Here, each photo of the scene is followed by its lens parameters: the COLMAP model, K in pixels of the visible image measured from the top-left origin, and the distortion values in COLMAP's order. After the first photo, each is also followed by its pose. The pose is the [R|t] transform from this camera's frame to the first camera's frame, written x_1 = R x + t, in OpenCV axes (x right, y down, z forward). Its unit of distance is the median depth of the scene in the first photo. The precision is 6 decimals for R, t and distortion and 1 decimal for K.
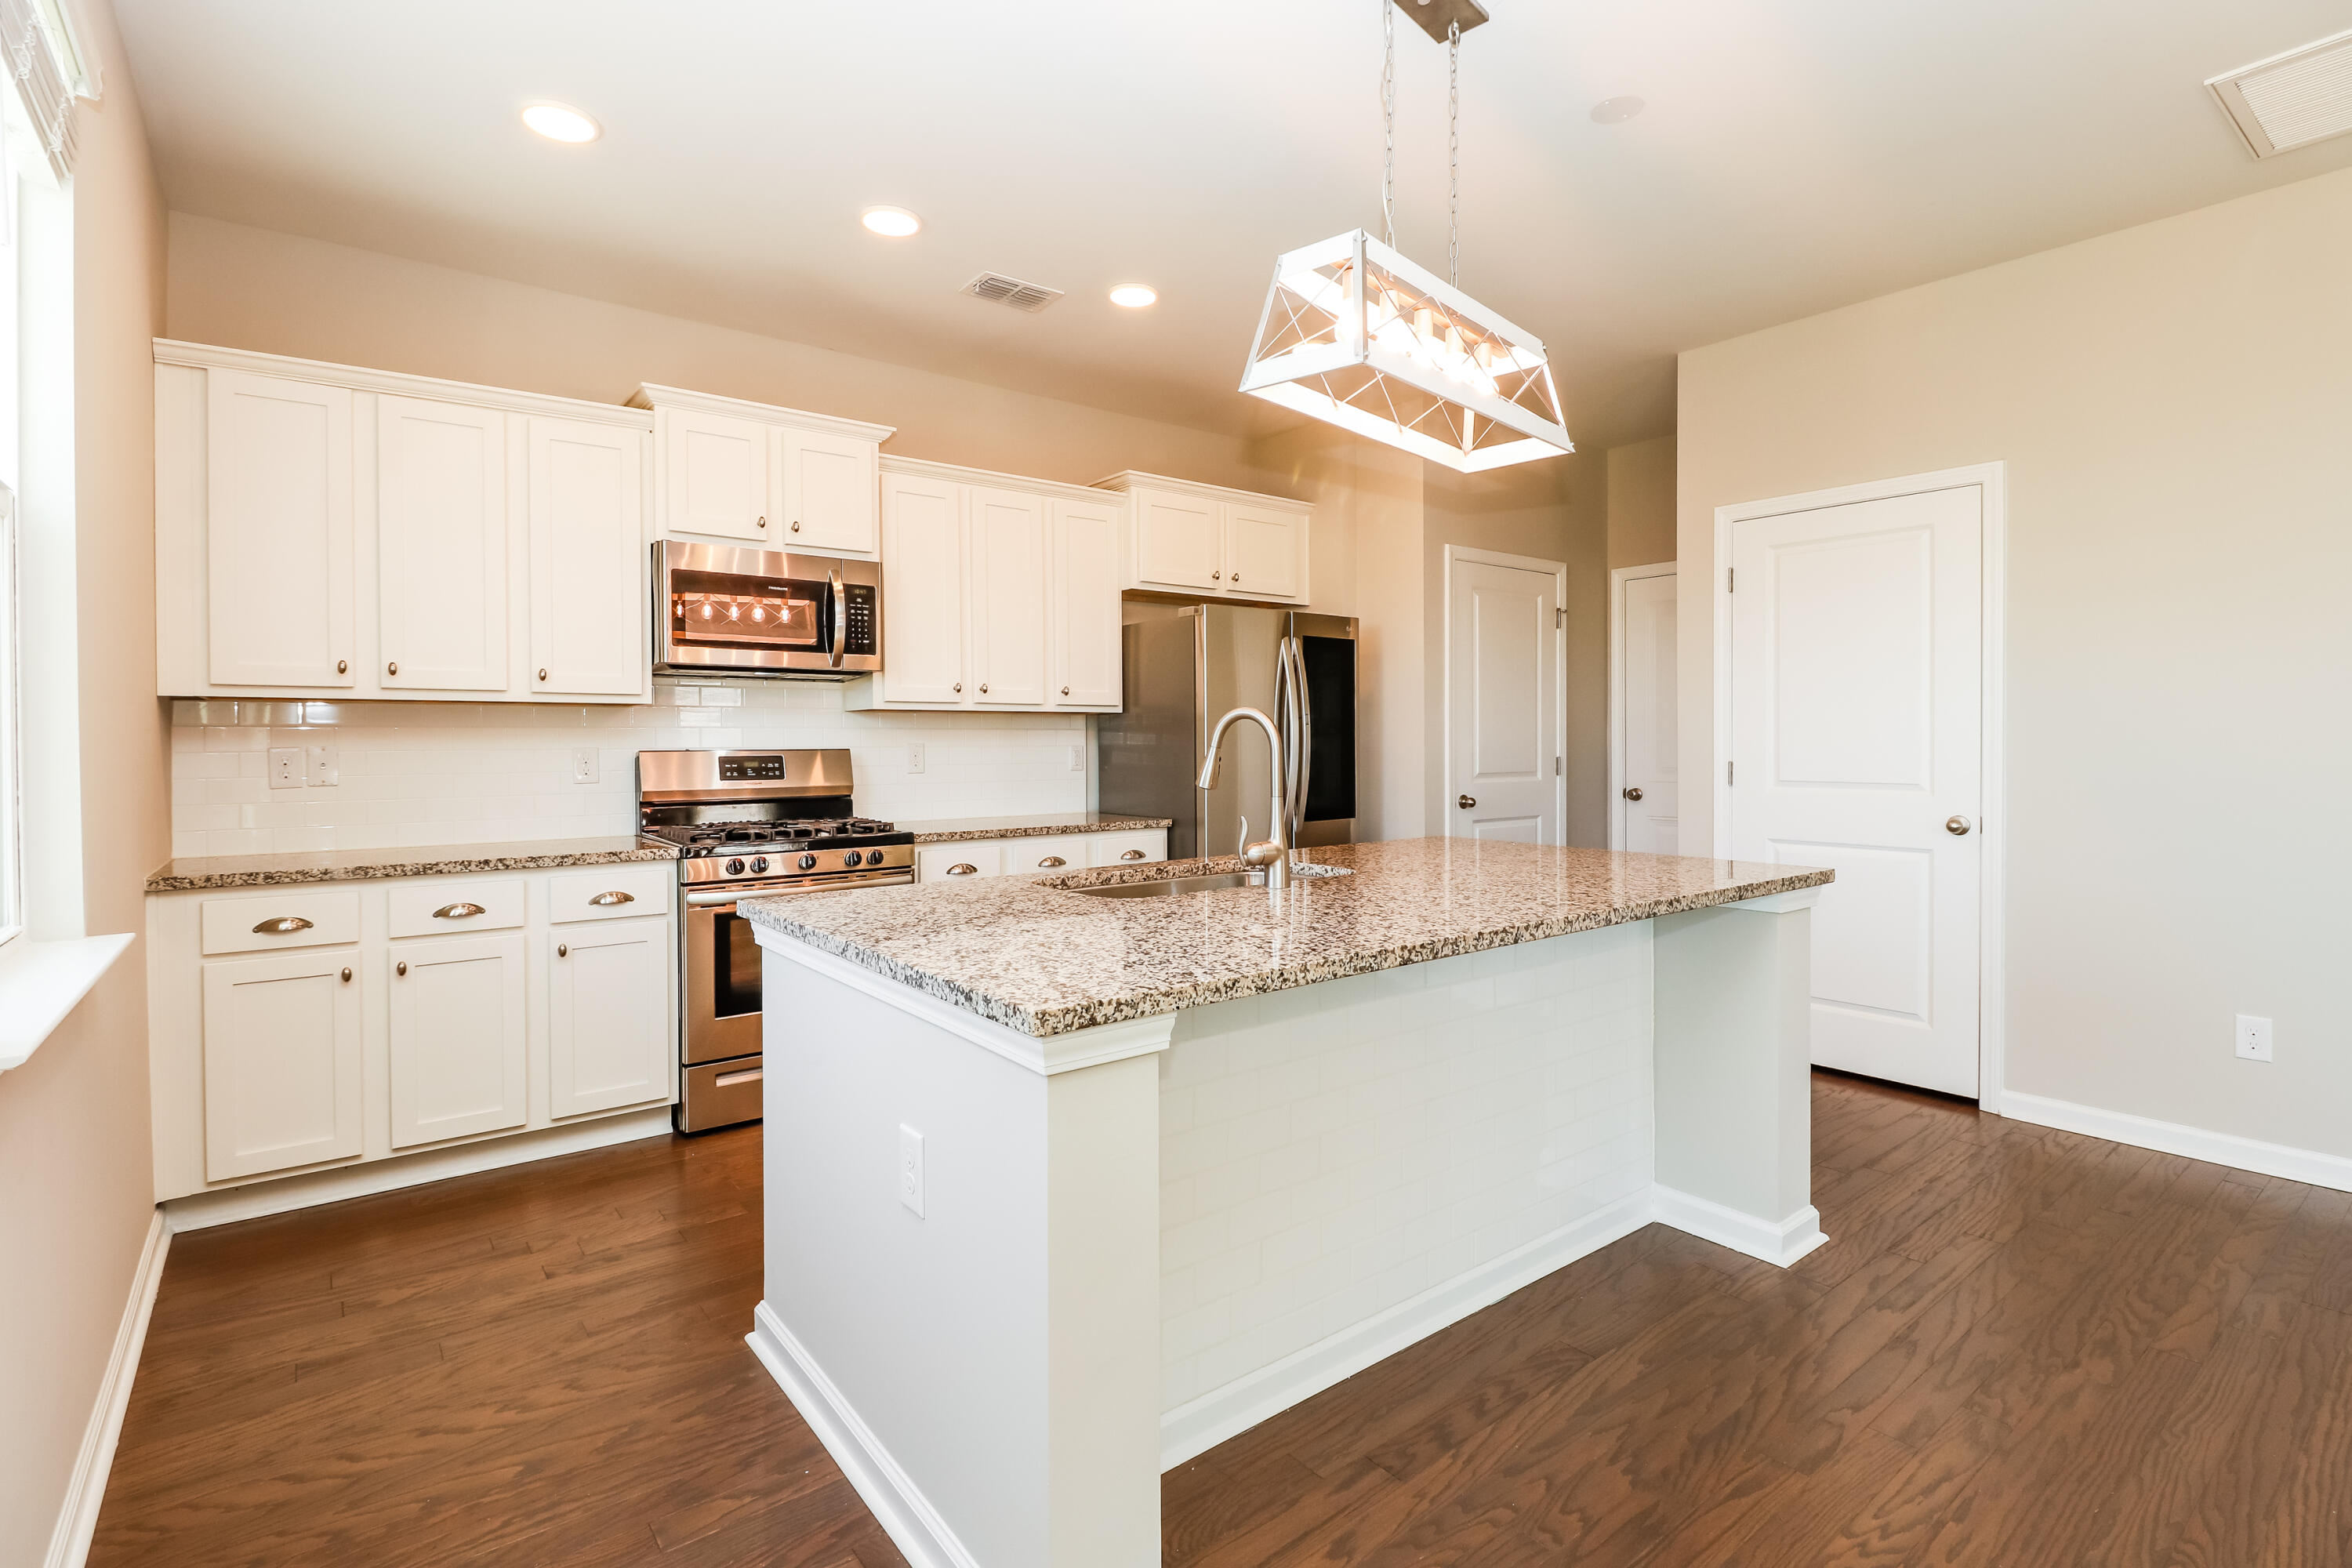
lens RADIAL K [[1225.1, 0, 1173.7], [0, 1225.1, 729.5], [0, 0, 1]] dist [-0.033781, 0.000607]
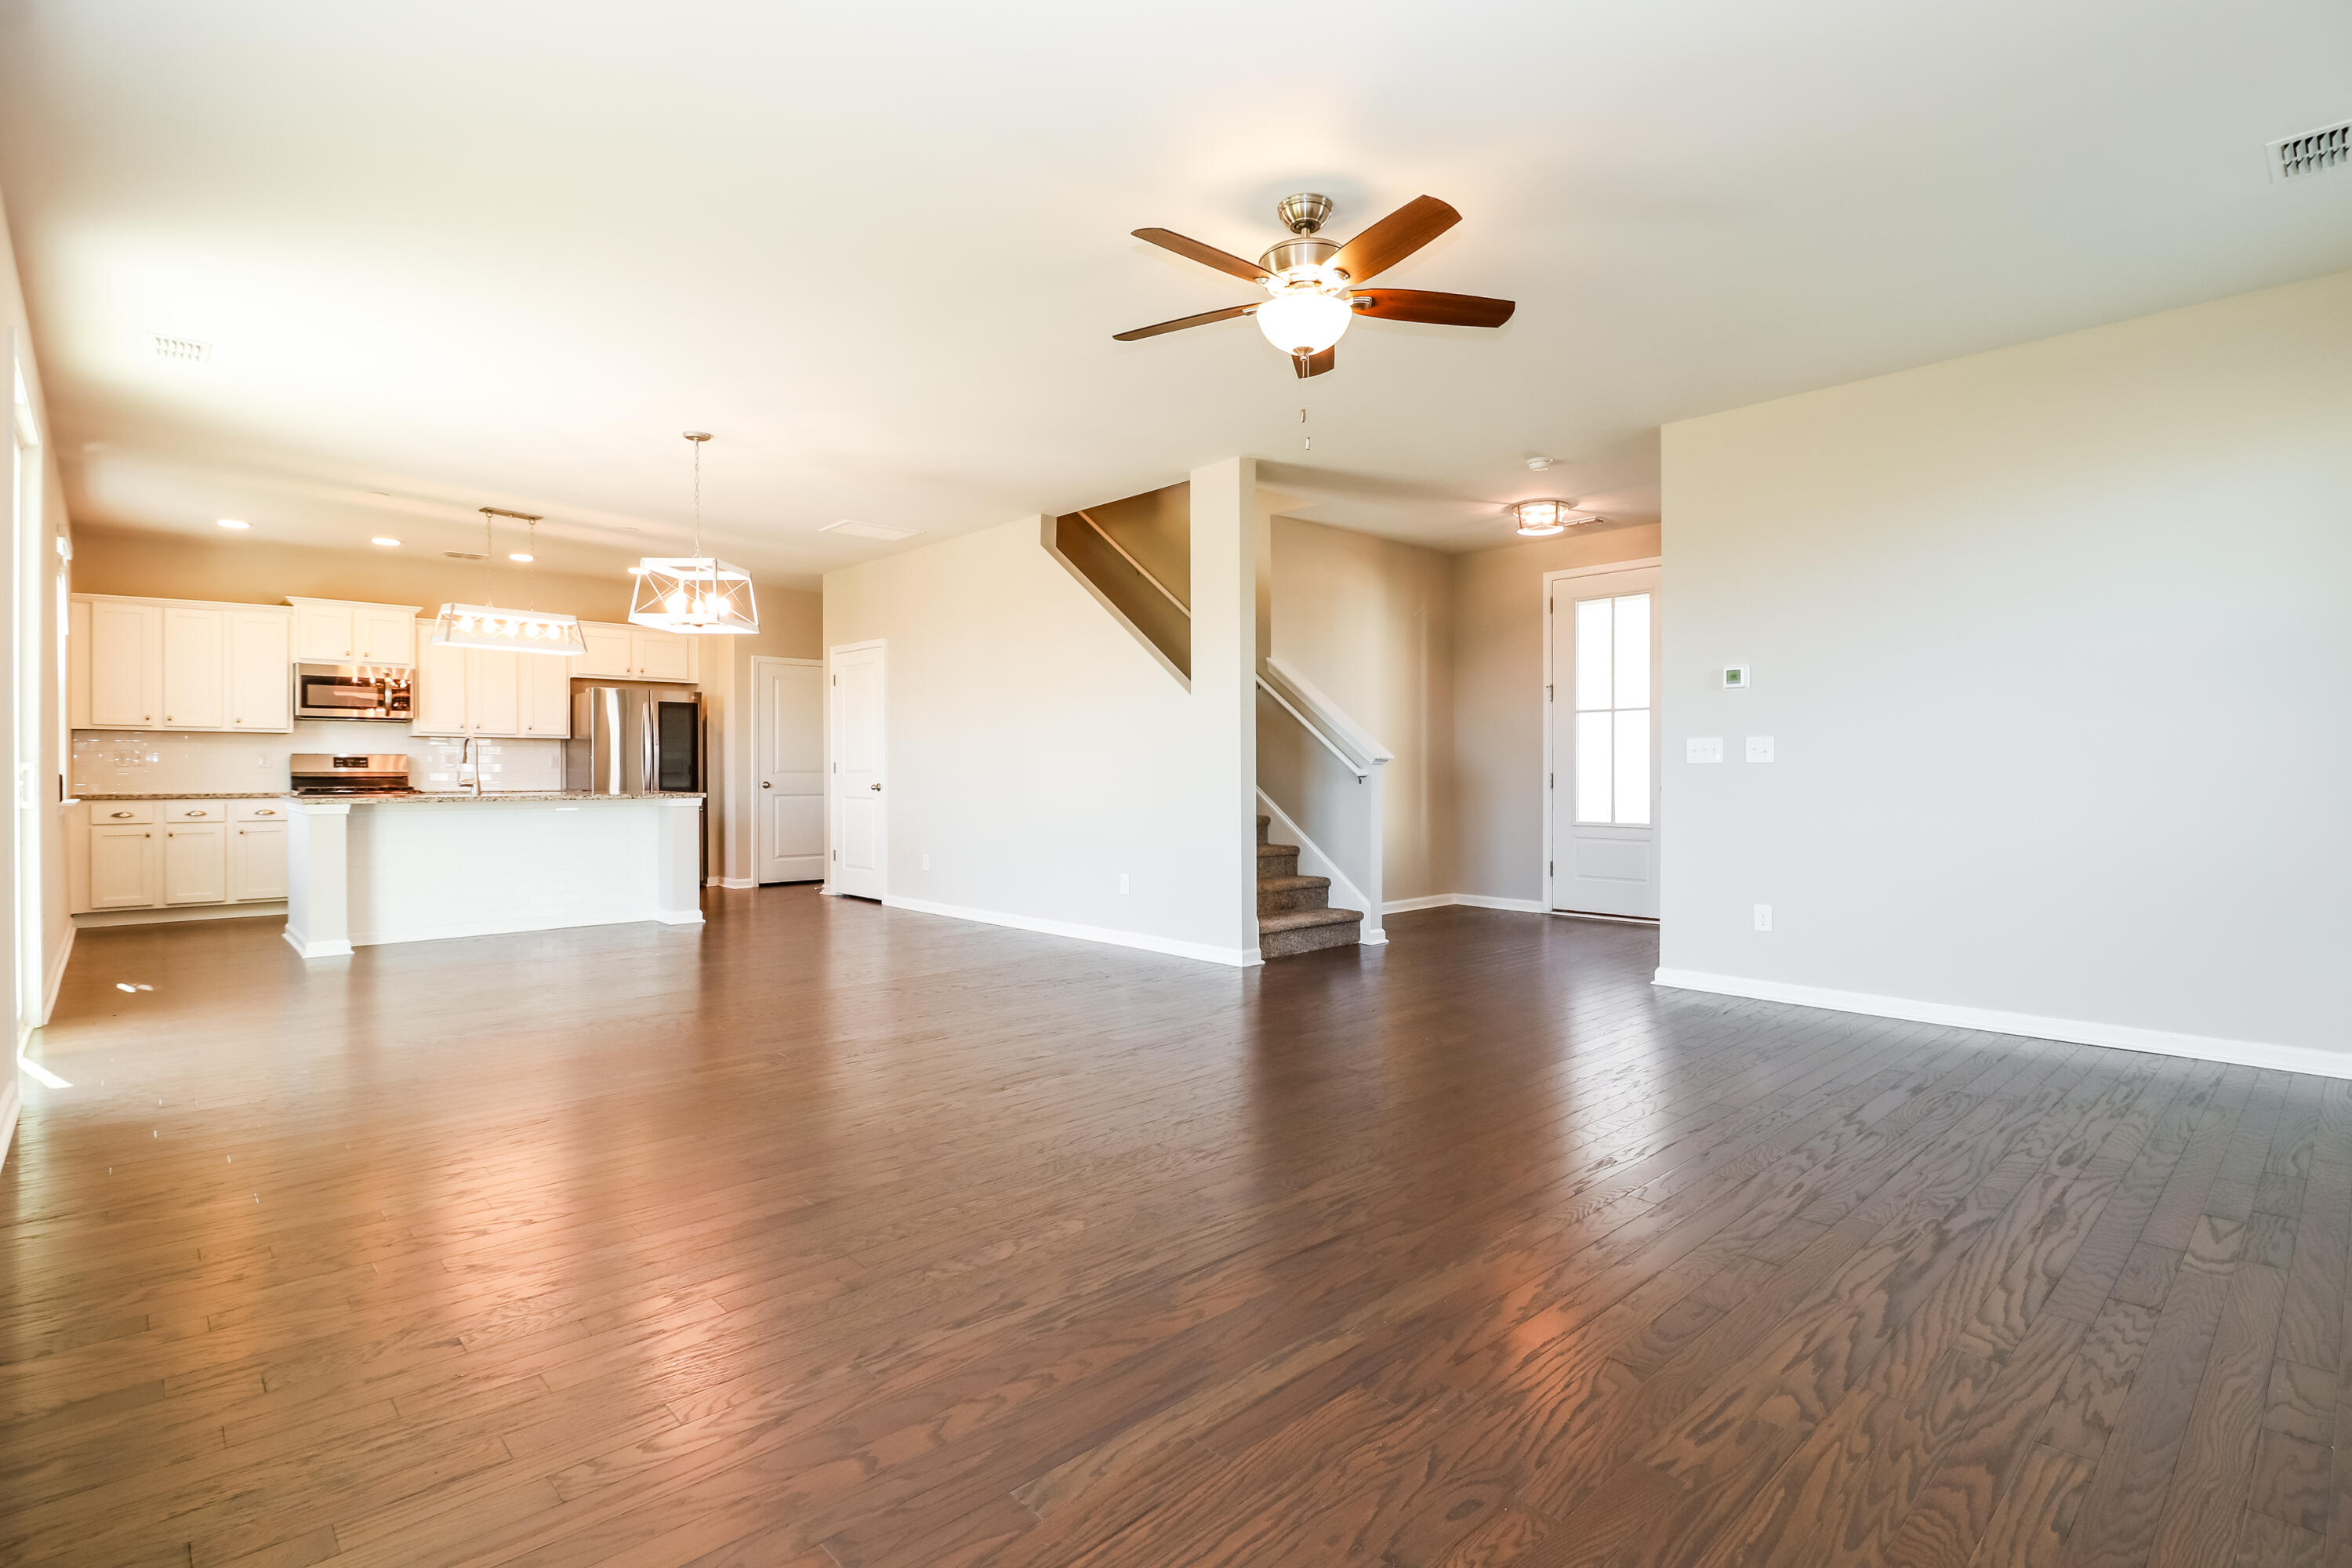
lens RADIAL K [[1131.0, 0, 1179.4], [0, 1131.0, 752.8], [0, 0, 1]] dist [-0.000900, -0.025257]
pose [[0.989469, 0.003991, 0.144690, 0.952848], [-0.002953, 0.999968, -0.007384, 0.027737], [-0.144715, 0.006879, 0.989449, -1.377454]]
